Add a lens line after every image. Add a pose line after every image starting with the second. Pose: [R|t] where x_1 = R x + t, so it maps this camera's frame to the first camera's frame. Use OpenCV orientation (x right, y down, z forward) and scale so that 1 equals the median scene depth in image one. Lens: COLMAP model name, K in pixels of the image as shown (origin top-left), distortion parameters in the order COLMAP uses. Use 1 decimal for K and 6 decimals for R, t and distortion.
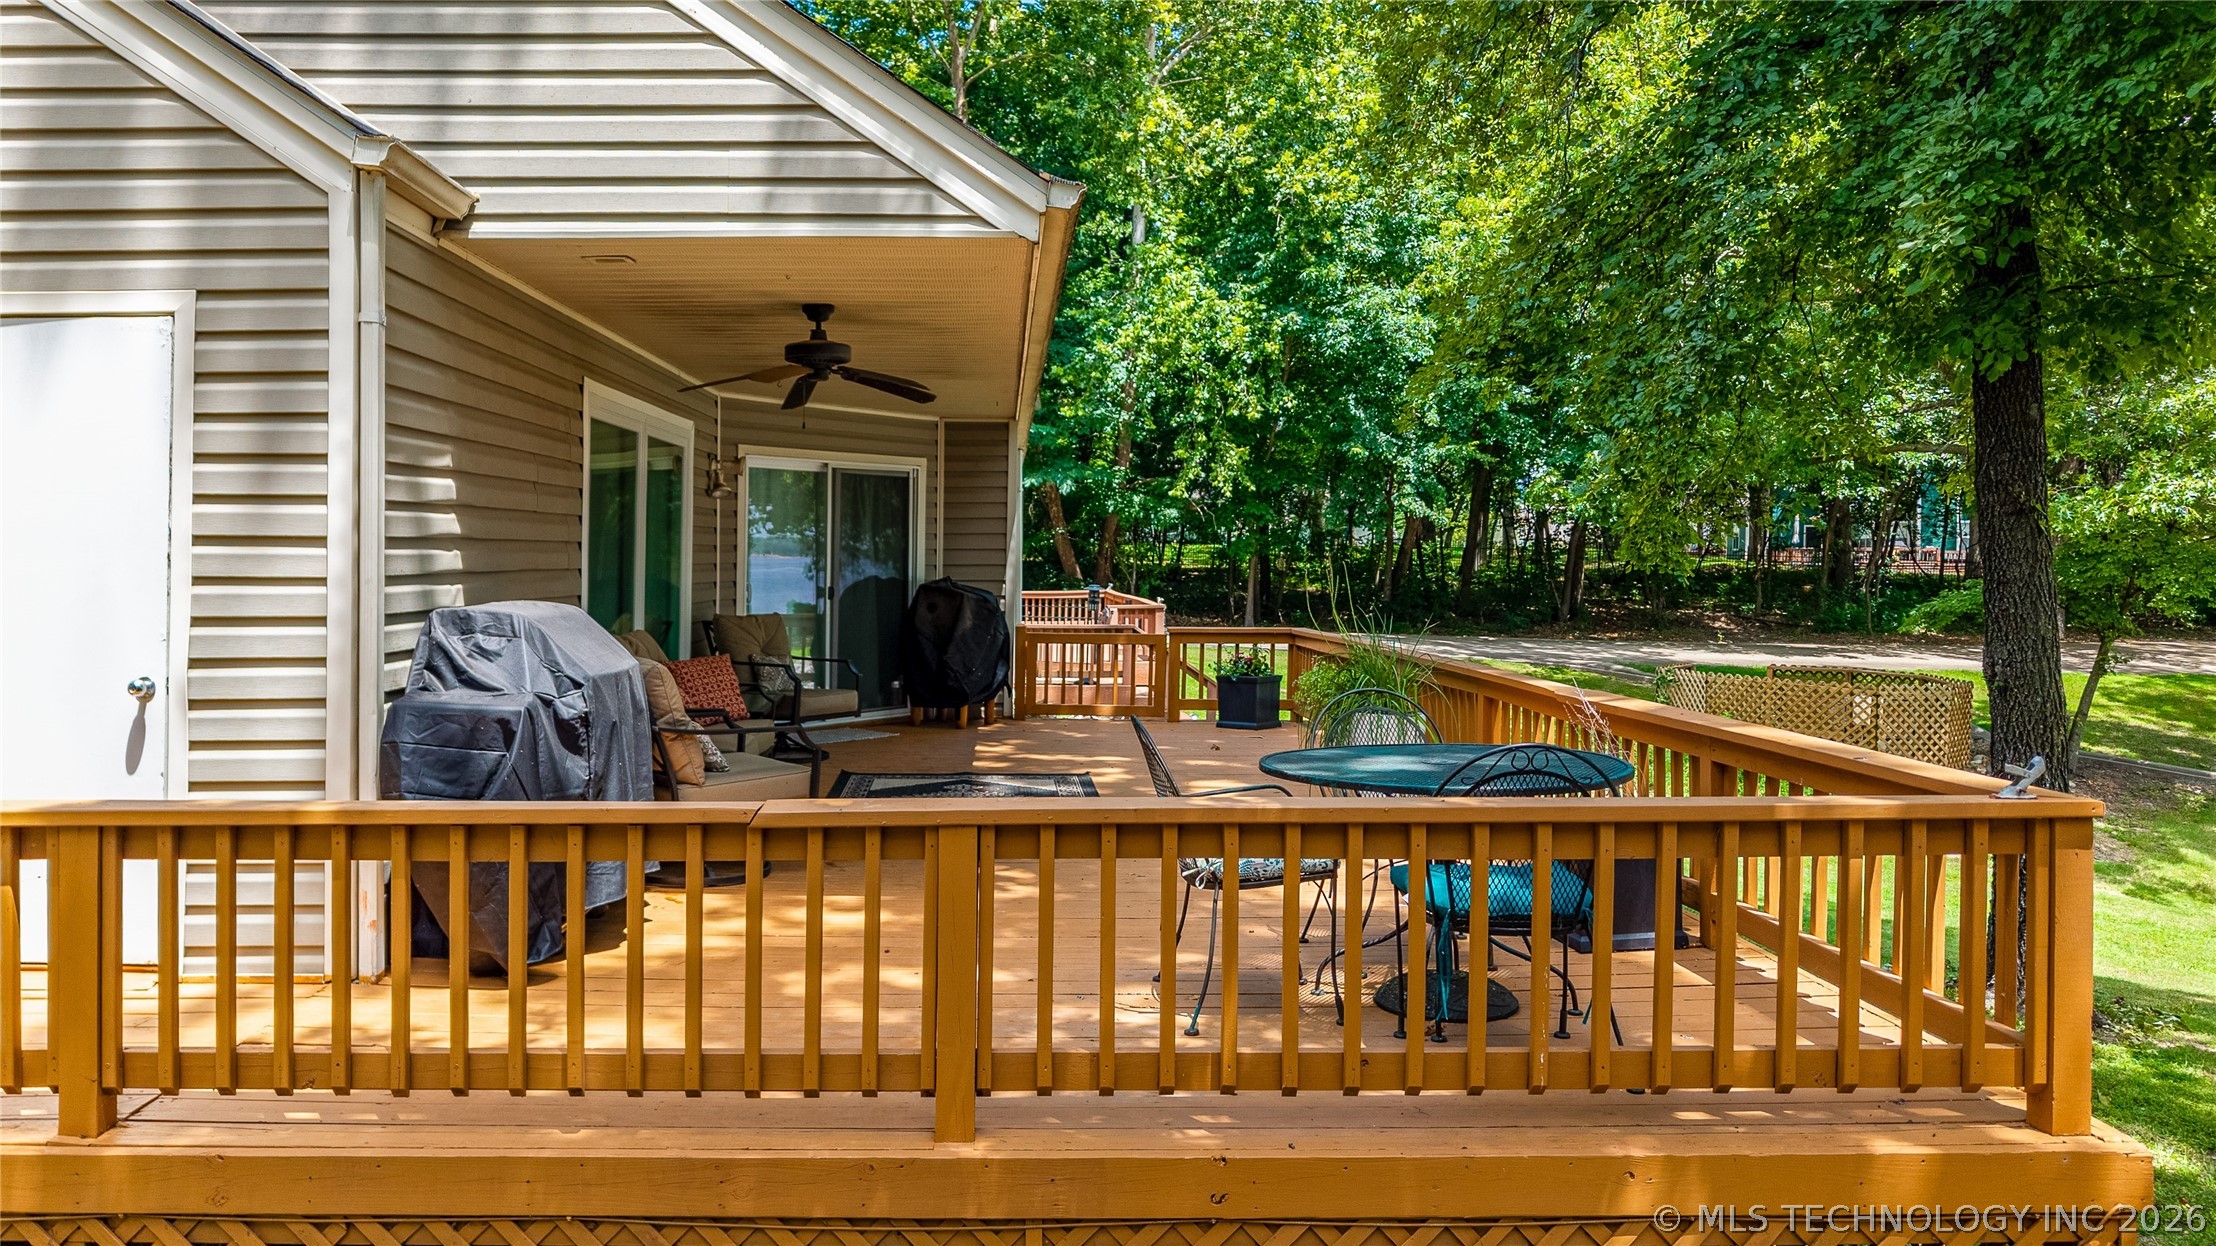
lens RADIAL K [[1536.7, 0, 1097.2], [0, 1536.7, 634.2], [0, 0, 1]] dist [0.000091, 0.004521]
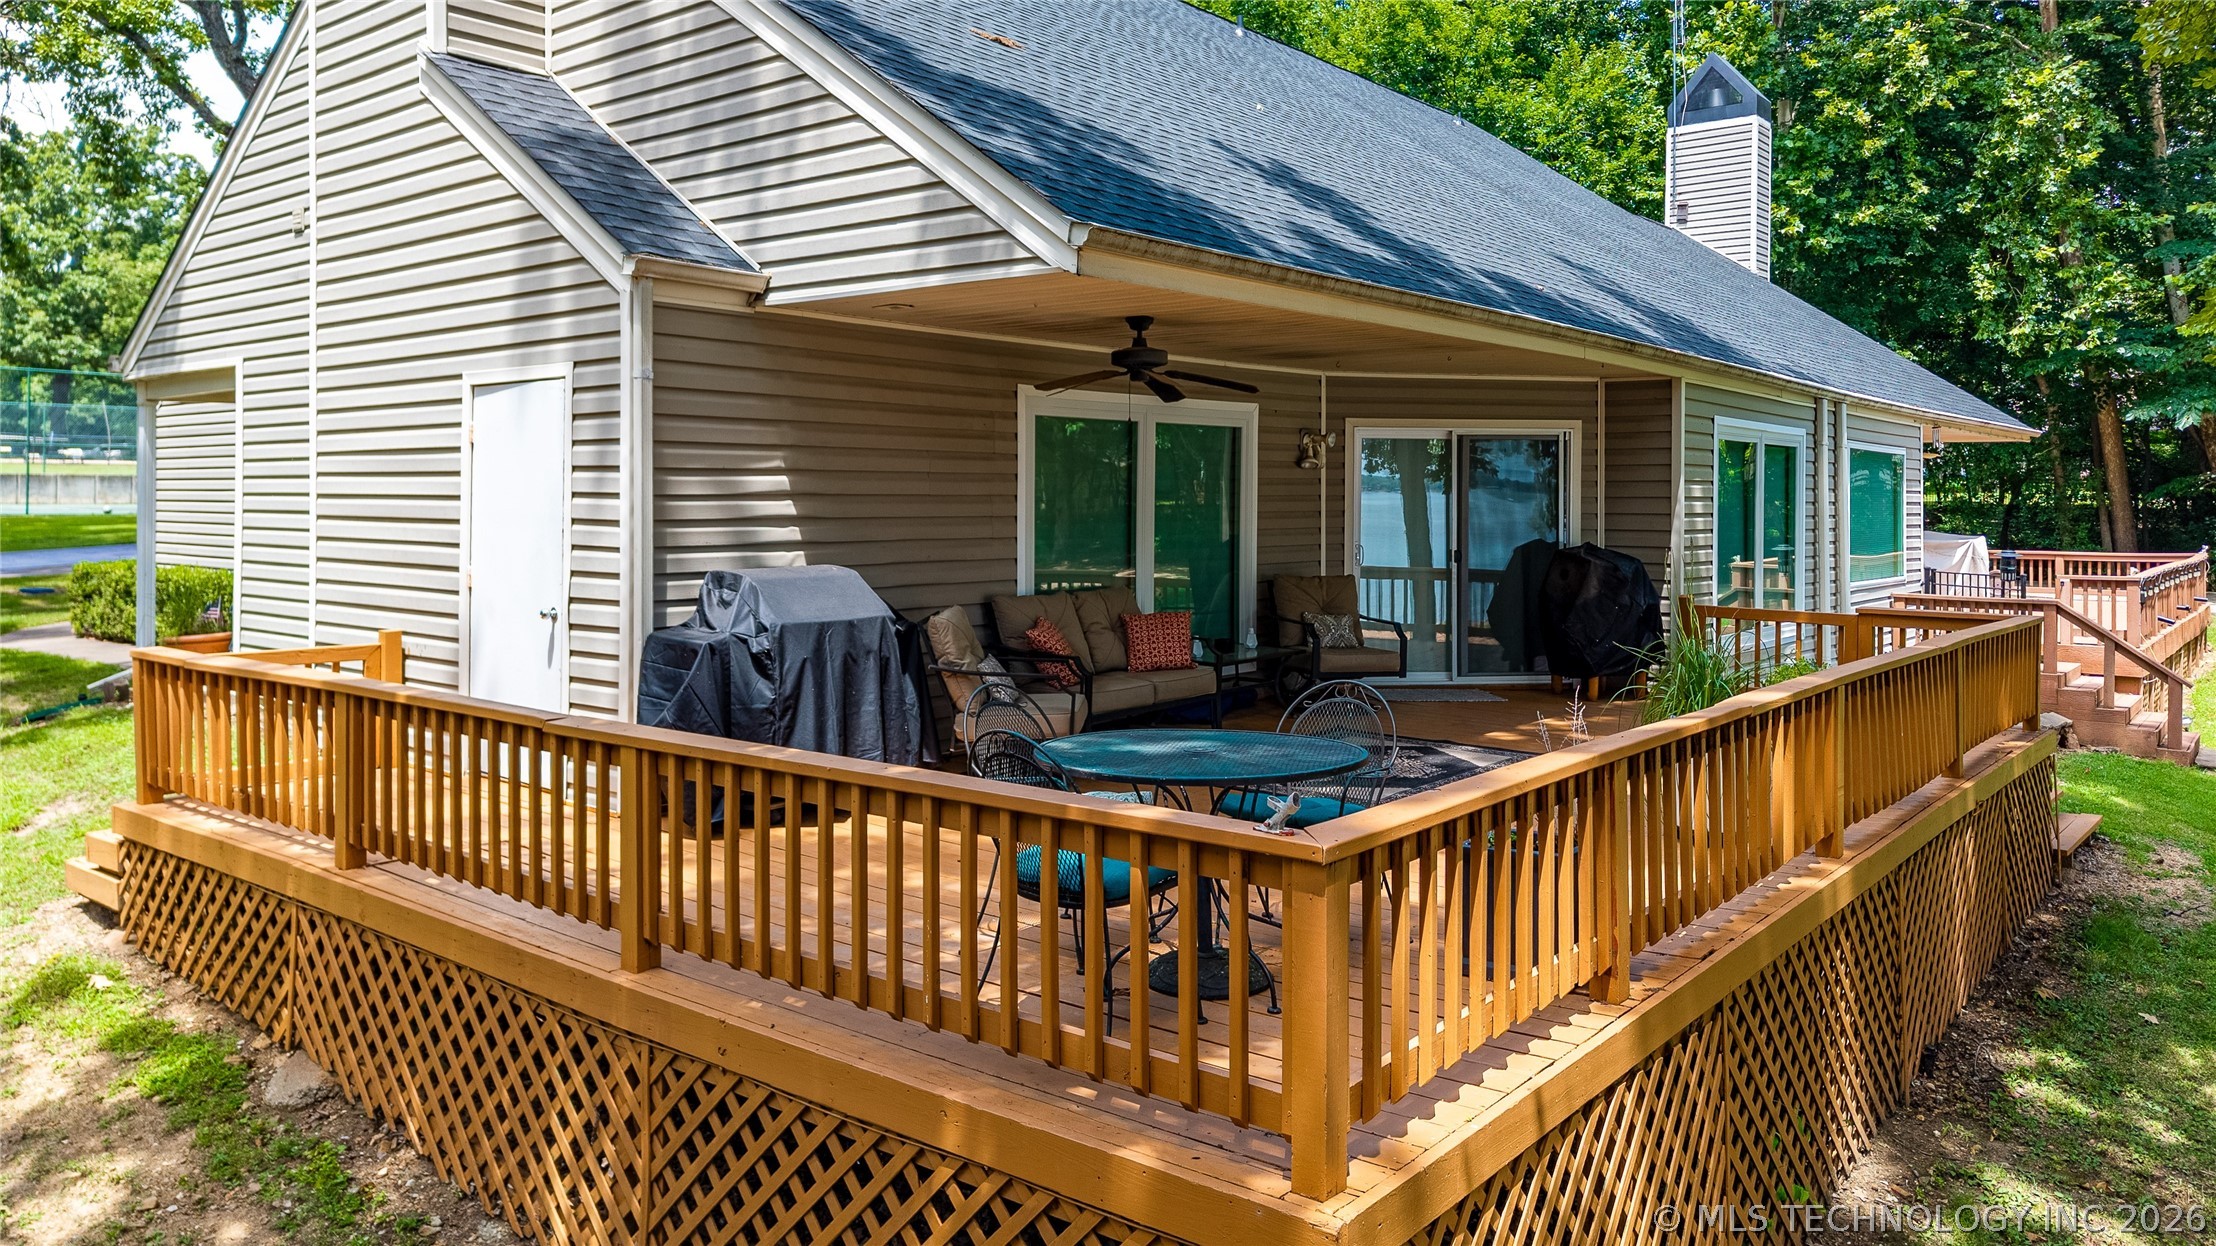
lens RADIAL K [[1542.0, 0, 1132.8], [0, 1542.0, 543.2], [0, 0, 1]] dist [0.049363, -0.035301]
pose [[0.781867, 0.023786, -0.622991, 0.737647], [-0.037812, 0.999242, -0.009304, -0.040959], [0.622297, 0.030831, 0.782174, 0.112190]]
